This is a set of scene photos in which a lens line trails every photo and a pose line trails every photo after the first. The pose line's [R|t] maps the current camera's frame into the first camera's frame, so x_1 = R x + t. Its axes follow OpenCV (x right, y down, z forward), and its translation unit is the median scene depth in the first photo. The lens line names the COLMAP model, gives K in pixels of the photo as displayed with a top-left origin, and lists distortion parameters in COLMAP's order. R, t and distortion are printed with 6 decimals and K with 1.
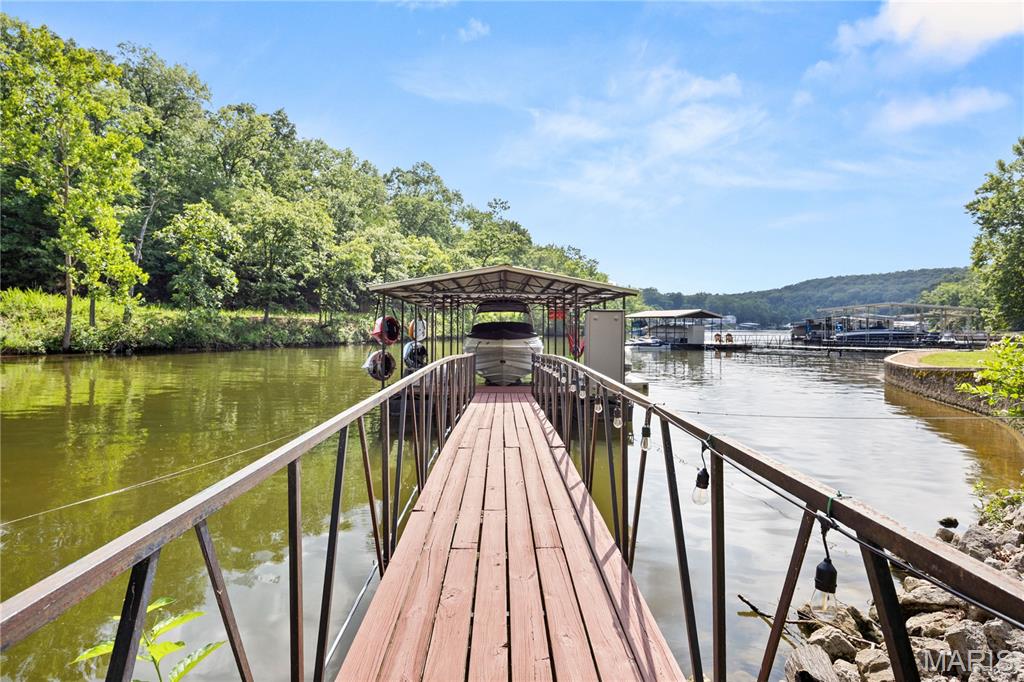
lens RADIAL K [[574.4, 0, 505.4], [0, 574.4, 331.2], [0, 0, 1]] dist [-0.003841, -0.000741]
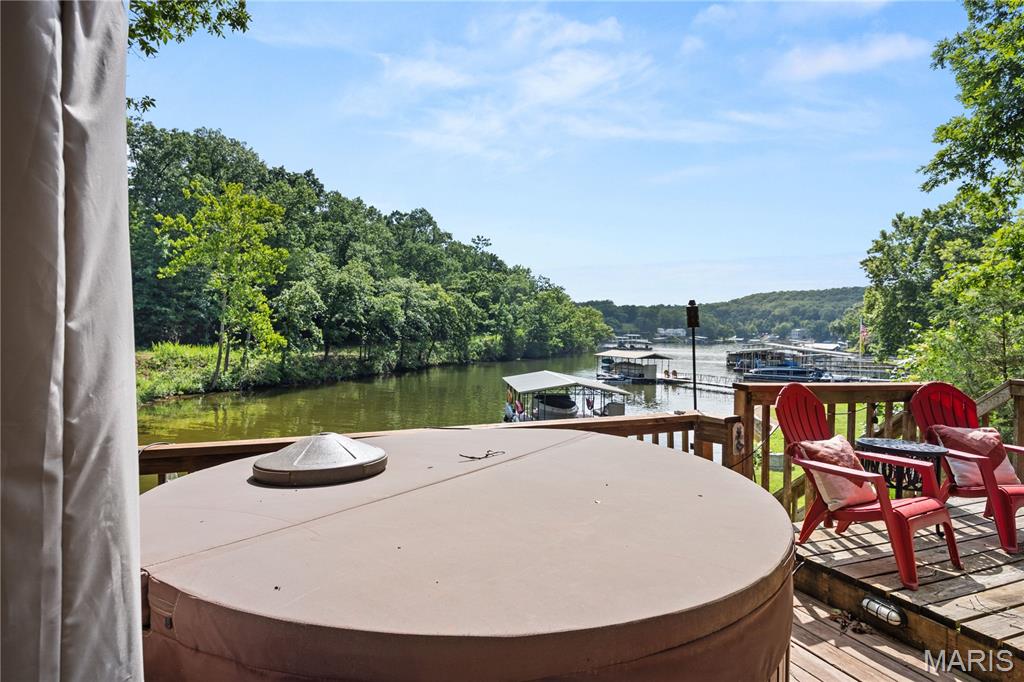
lens RADIAL K [[574.4, 0, 517.6], [0, 574.4, 326.2], [0, 0, 1]] dist [-0.003841, -0.000741]
pose [[0.995522, 0.018134, 0.092770, -0.093330], [-0.016631, 0.999718, -0.016953, -0.066583], [-0.093051, 0.015335, 0.995543, -0.279250]]
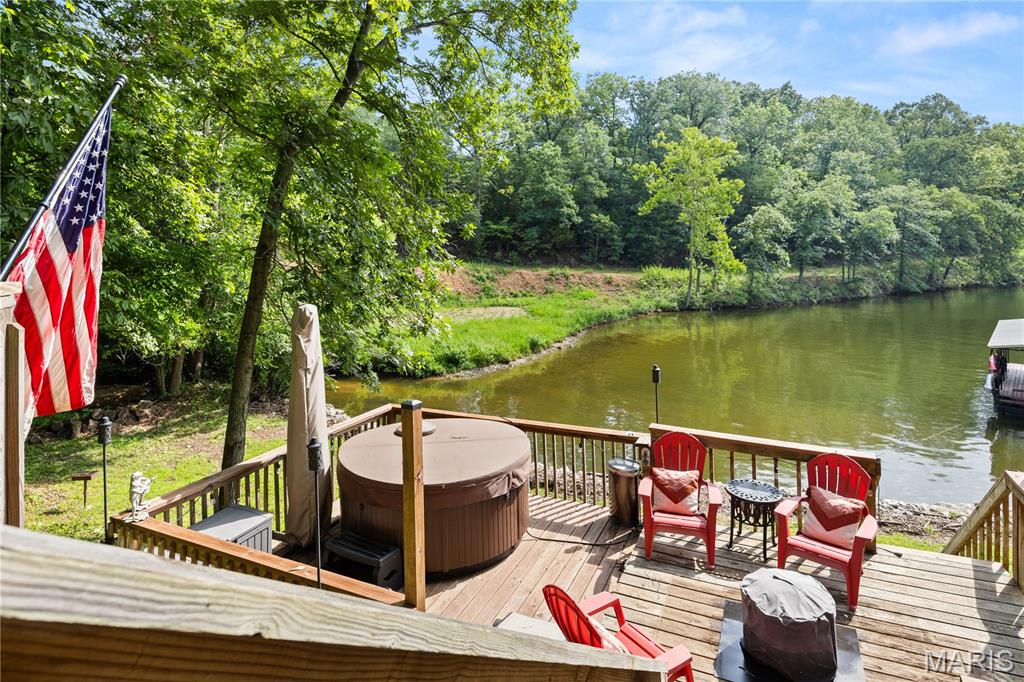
lens RADIAL K [[574.4, 0, 500.4], [0, 574.4, 238.0], [0, 0, 1]] dist [-0.003841, -0.000741]
pose [[0.725222, -0.014718, -0.688358, -0.023270], [0.010023, 0.999891, -0.010820, -0.089619], [0.688443, 0.000947, 0.725290, -0.310468]]
